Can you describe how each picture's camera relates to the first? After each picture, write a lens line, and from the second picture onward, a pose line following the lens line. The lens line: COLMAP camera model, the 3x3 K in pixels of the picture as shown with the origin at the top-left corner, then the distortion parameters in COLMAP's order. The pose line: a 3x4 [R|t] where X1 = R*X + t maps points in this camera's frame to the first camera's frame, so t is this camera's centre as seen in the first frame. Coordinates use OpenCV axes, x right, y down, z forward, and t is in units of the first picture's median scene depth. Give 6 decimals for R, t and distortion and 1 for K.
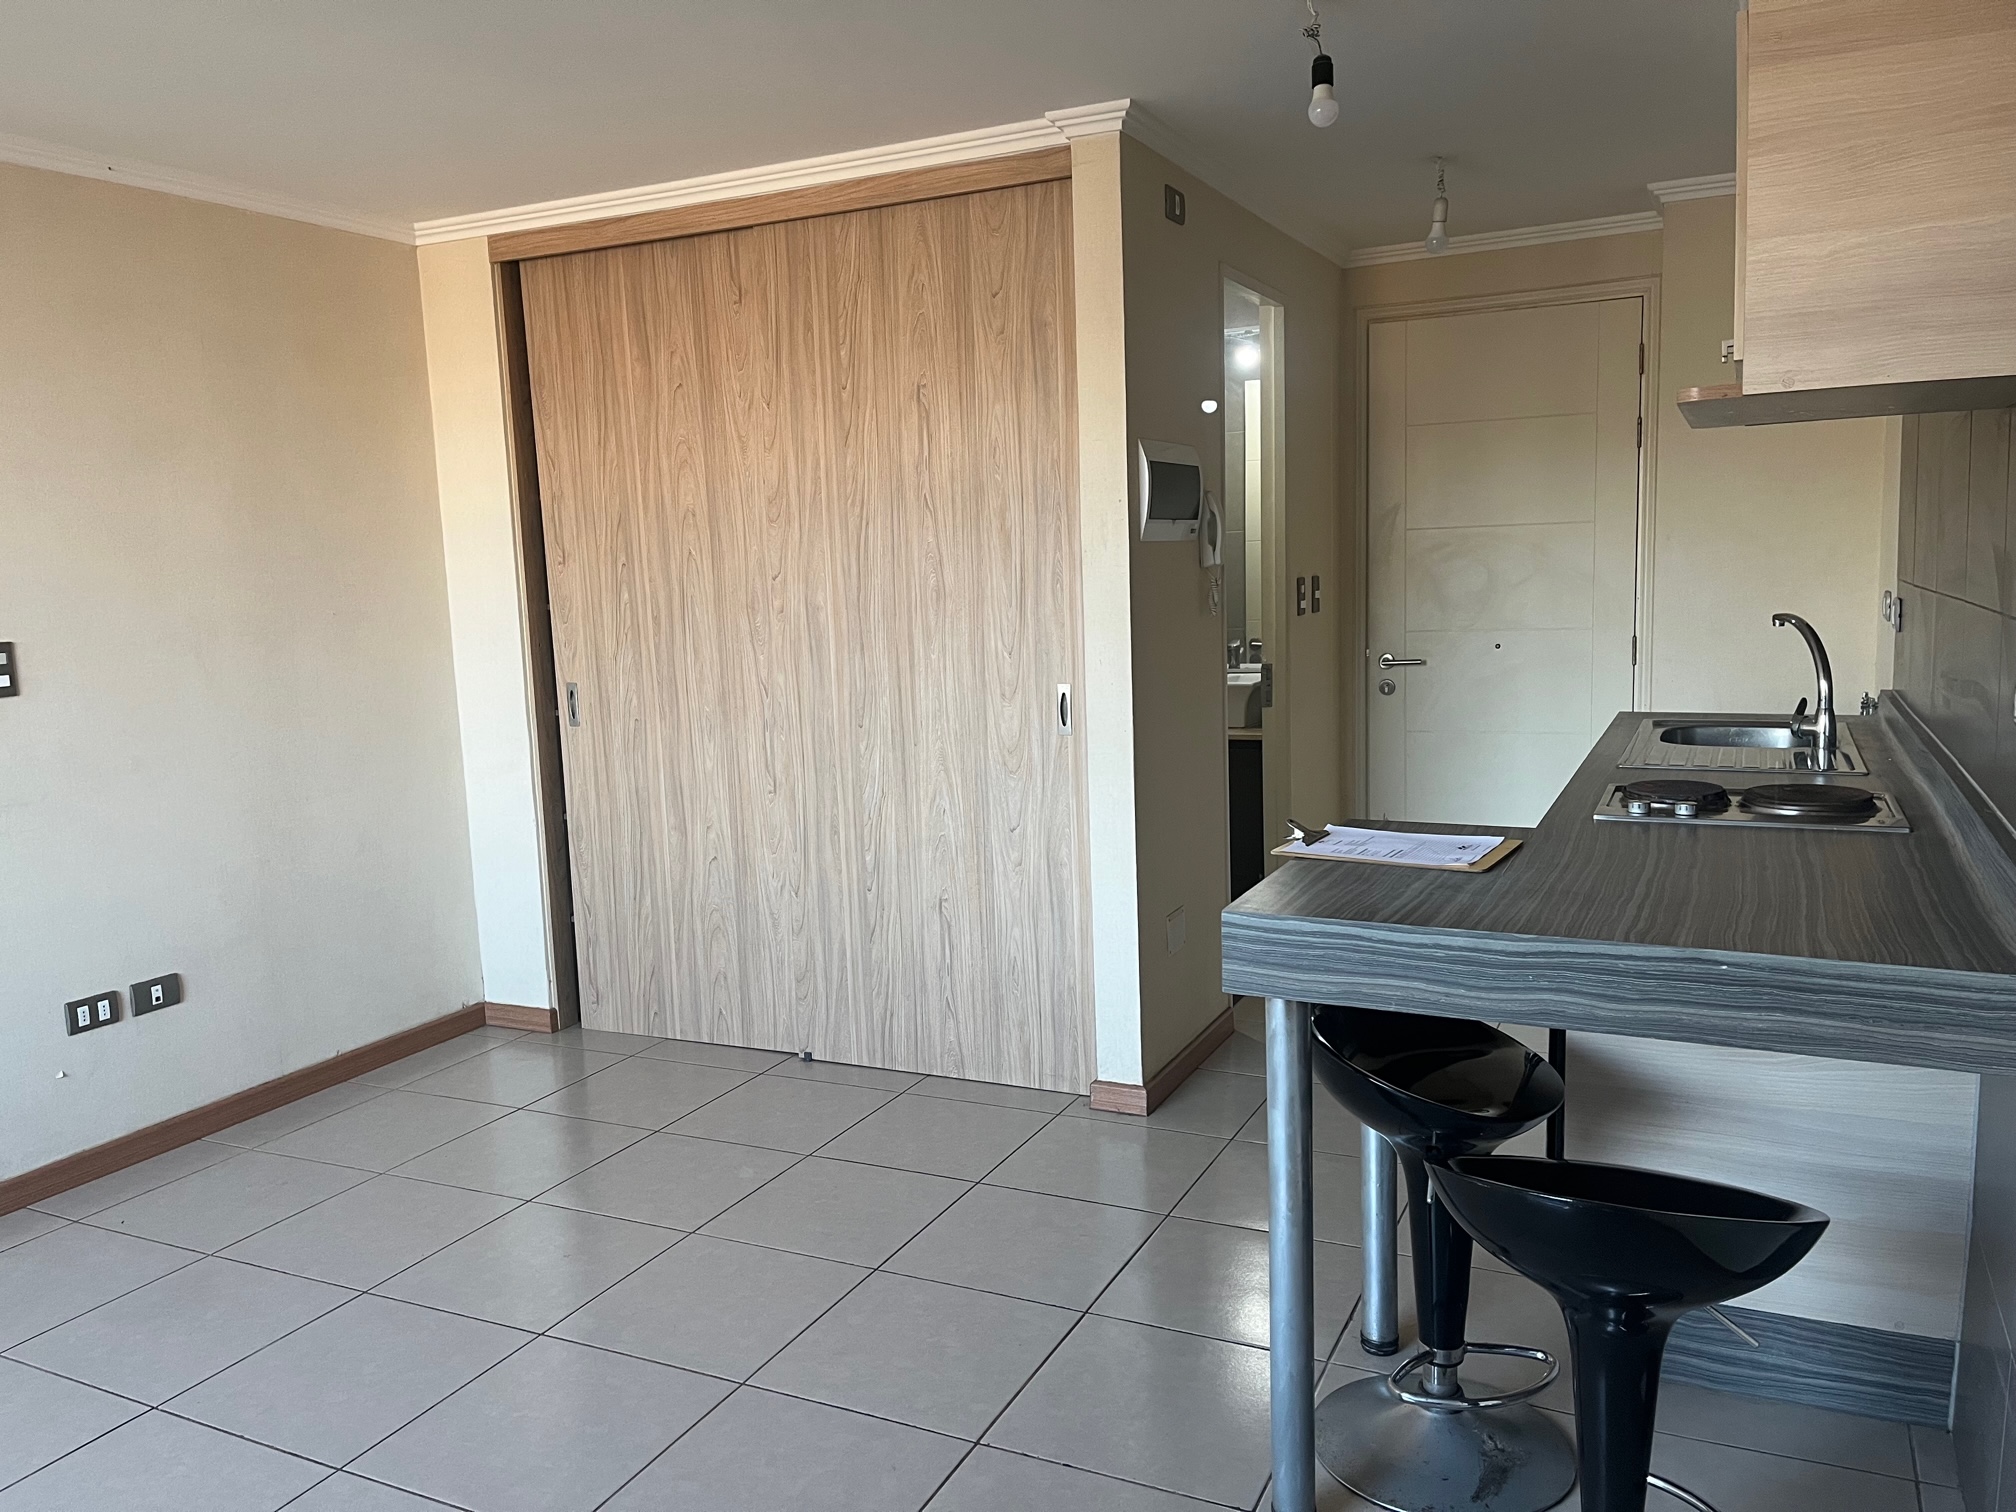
lens RADIAL K [[1521.9, 0, 1008.0], [0, 1521.9, 756.0], [0, 0, 1]] dist [0.075671, -0.098629]
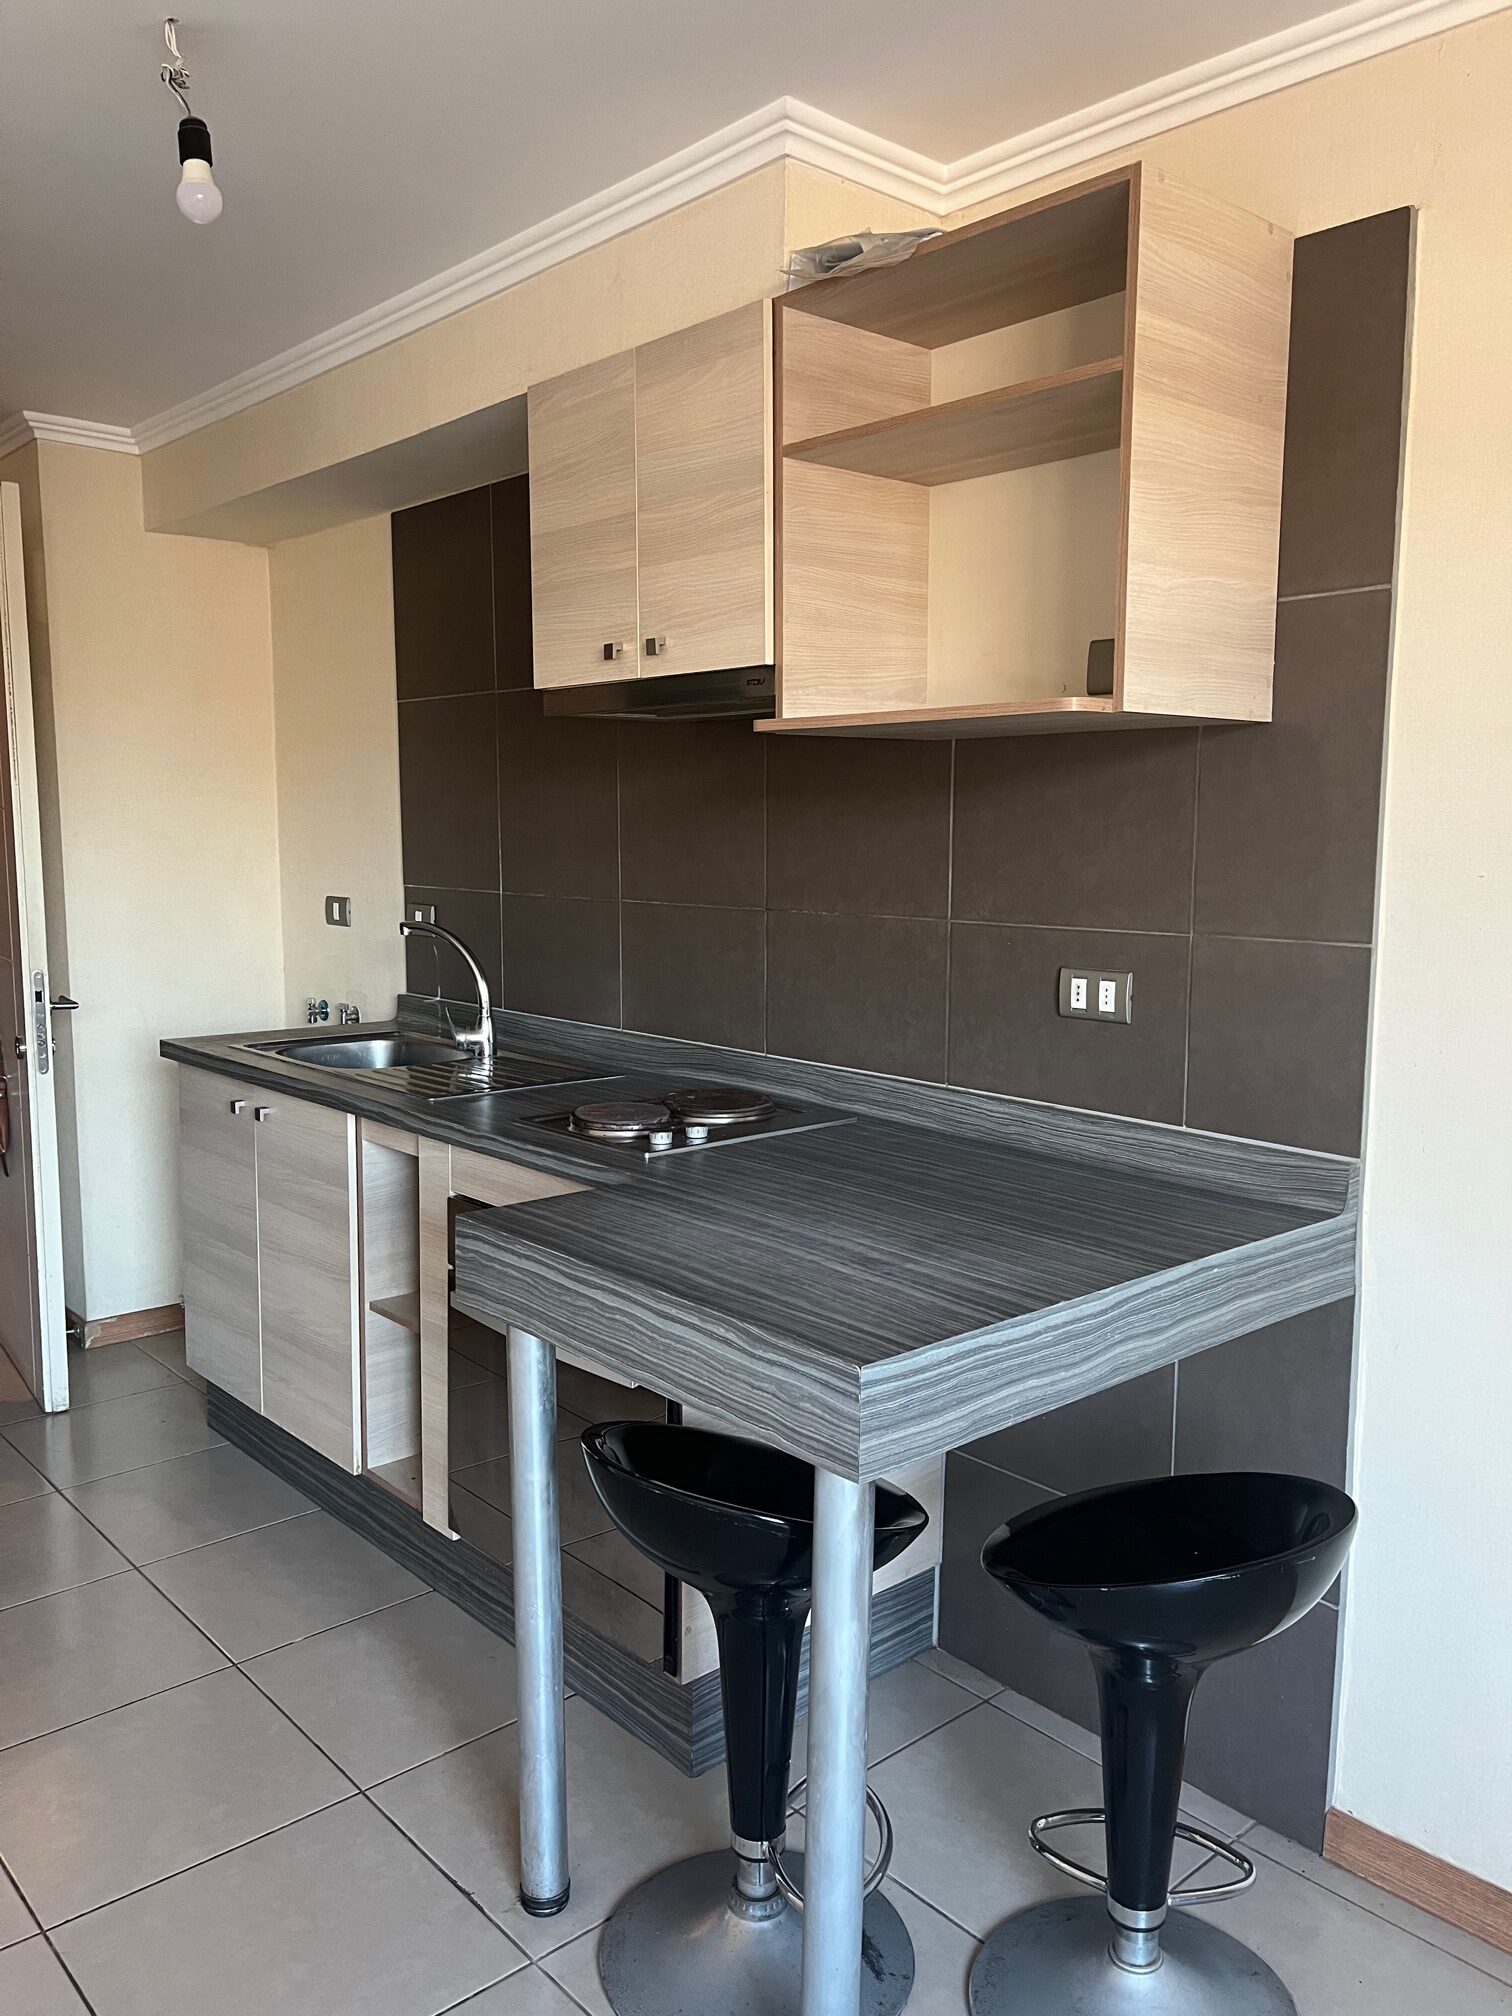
lens RADIAL K [[1521.9, 0, 753.0], [0, 1521.9, 1015.5], [0, 0, 1]] dist [0.075671, -0.098629]
pose [[0.385412, -0.078724, 0.919380, -0.533484], [0.102105, 0.993874, 0.042299, -0.097613], [-0.917078, 0.077571, 0.391090, 0.802590]]
